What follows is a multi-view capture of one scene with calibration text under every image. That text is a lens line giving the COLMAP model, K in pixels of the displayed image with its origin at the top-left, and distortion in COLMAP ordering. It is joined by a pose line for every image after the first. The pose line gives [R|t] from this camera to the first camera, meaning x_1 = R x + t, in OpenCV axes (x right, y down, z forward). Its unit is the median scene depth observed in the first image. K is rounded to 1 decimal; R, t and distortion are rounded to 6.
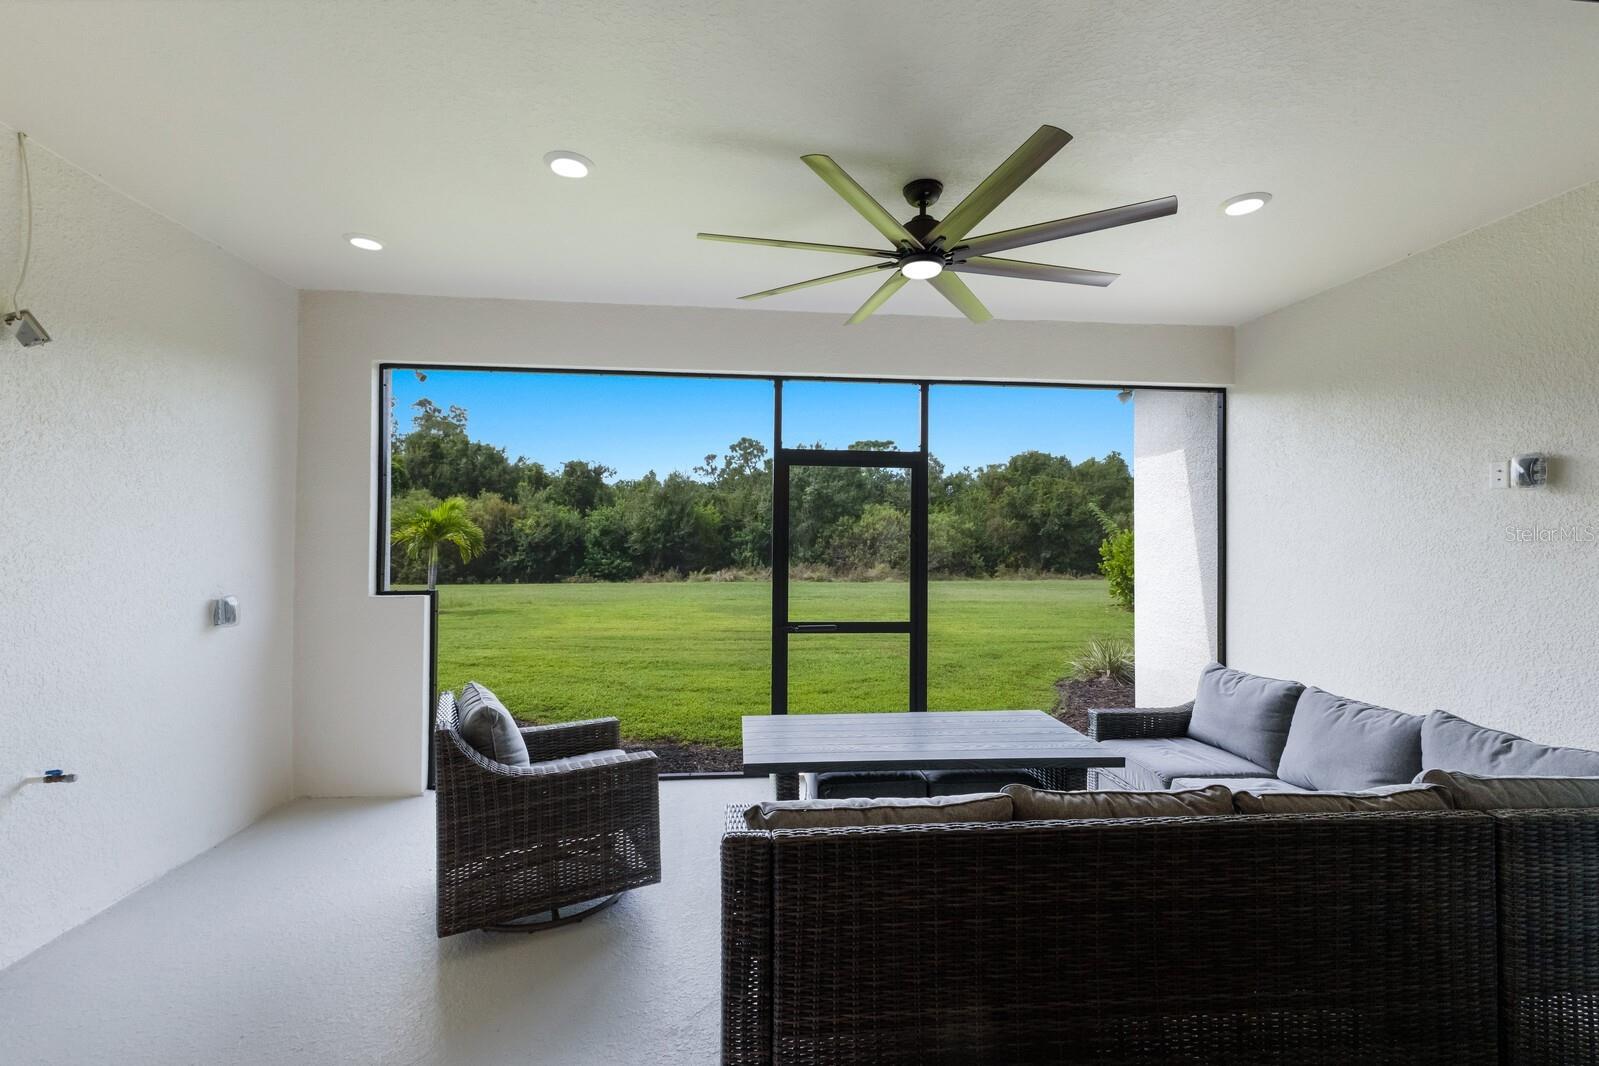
lens RADIAL K [[692.7, 0, 800.3], [0, 692.7, 523.4], [0, 0, 1]] dist [0.010535, 0.000311]
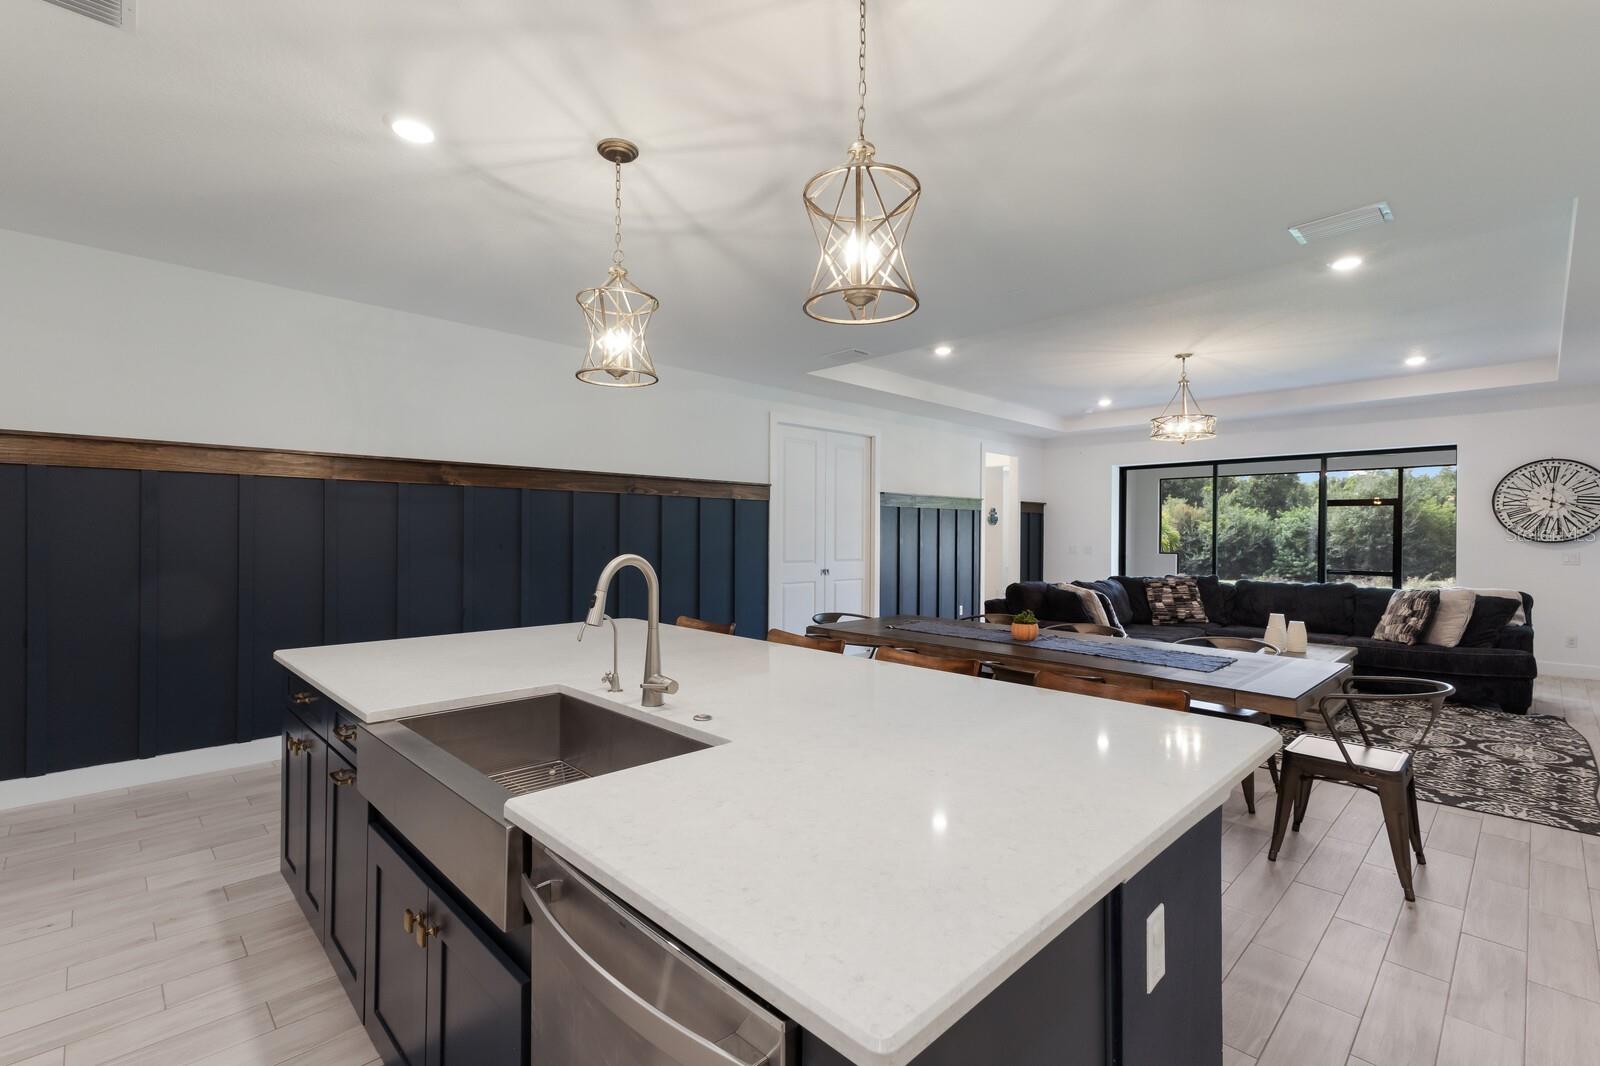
lens RADIAL K [[719.1, 0, 796.9], [0, 719.1, 533.8], [0, 0, 1]] dist [0.021419, -0.000680]
pose [[0.625261, 0.001144, -0.780415, 0.078757], [0.008651, 0.999927, 0.008397, -0.002069], [0.780368, -0.012002, 0.625205, -0.200847]]
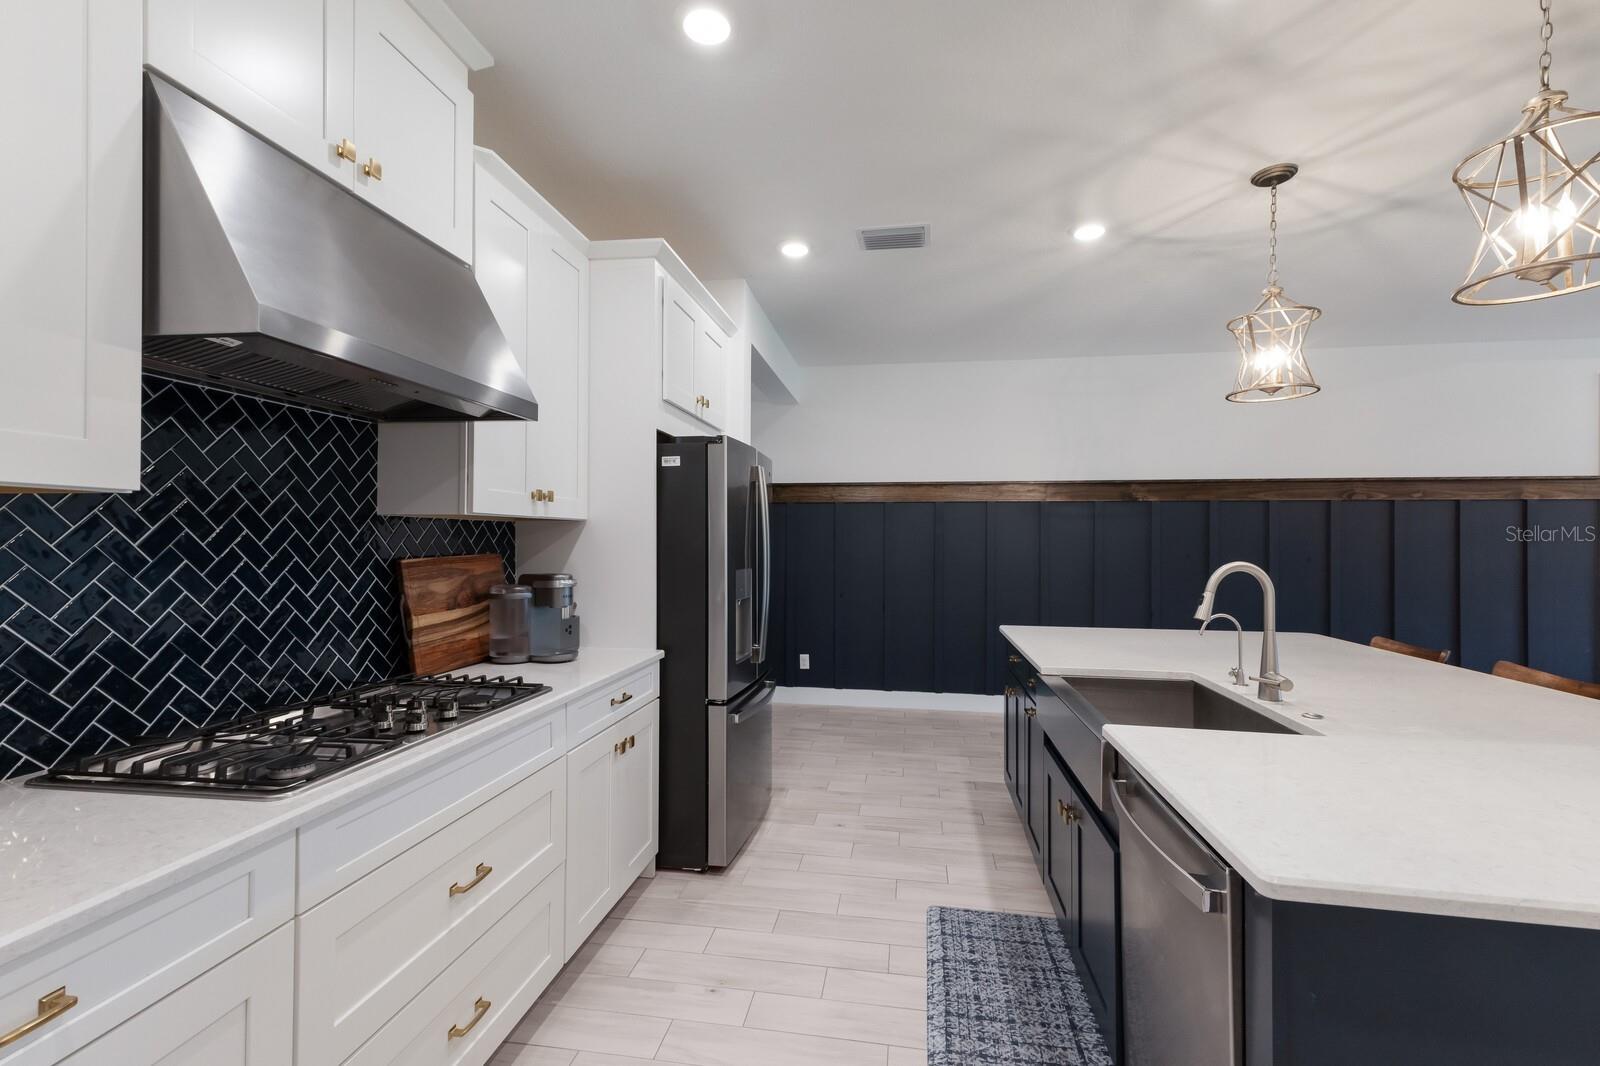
lens RADIAL K [[716.2, 0, 796.9], [0, 716.2, 537.3], [0, 0, 1]] dist [0.020457, -0.000060]
pose [[-0.253188, -0.008966, -0.967375, 0.092636], [0.008411, 0.999899, -0.011469, -0.001935], [0.967380, -0.011040, -0.253087, -0.198814]]
